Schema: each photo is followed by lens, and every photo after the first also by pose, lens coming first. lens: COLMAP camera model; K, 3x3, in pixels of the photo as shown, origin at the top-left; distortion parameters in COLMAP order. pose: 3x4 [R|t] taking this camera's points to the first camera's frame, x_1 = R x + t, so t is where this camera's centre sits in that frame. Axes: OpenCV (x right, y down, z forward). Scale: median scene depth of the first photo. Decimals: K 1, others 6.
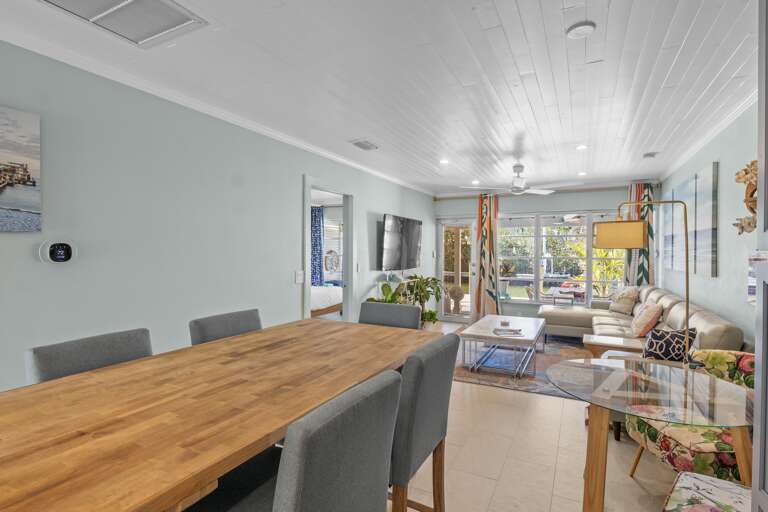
lens RADIAL K [[387.1, 0, 382.1], [0, 387.1, 258.7], [0, 0, 1]] dist [-0.003505, -0.000556]
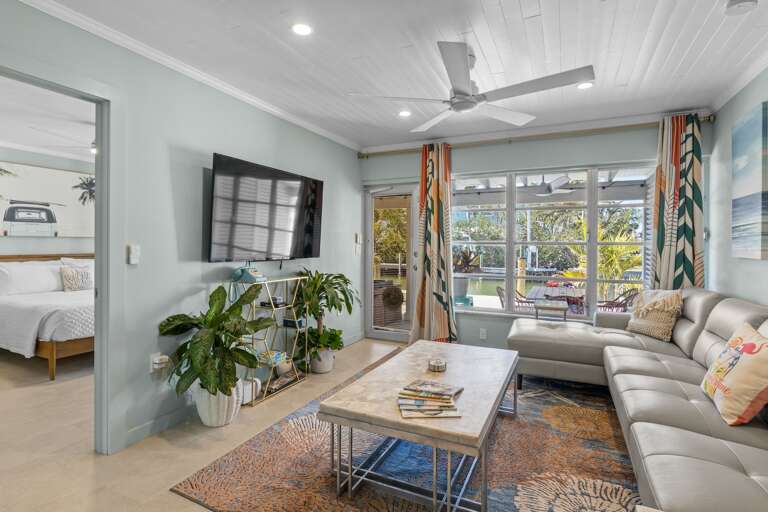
lens RADIAL K [[387.1, 0, 384.7], [0, 387.1, 250.3], [0, 0, 1]] dist [-0.003505, -0.000556]
pose [[0.999317, 0.002802, 0.036835, 0.180153], [-0.002592, 0.999980, -0.005743, 0.014650], [-0.036851, 0.005644, 0.999305, 0.391433]]
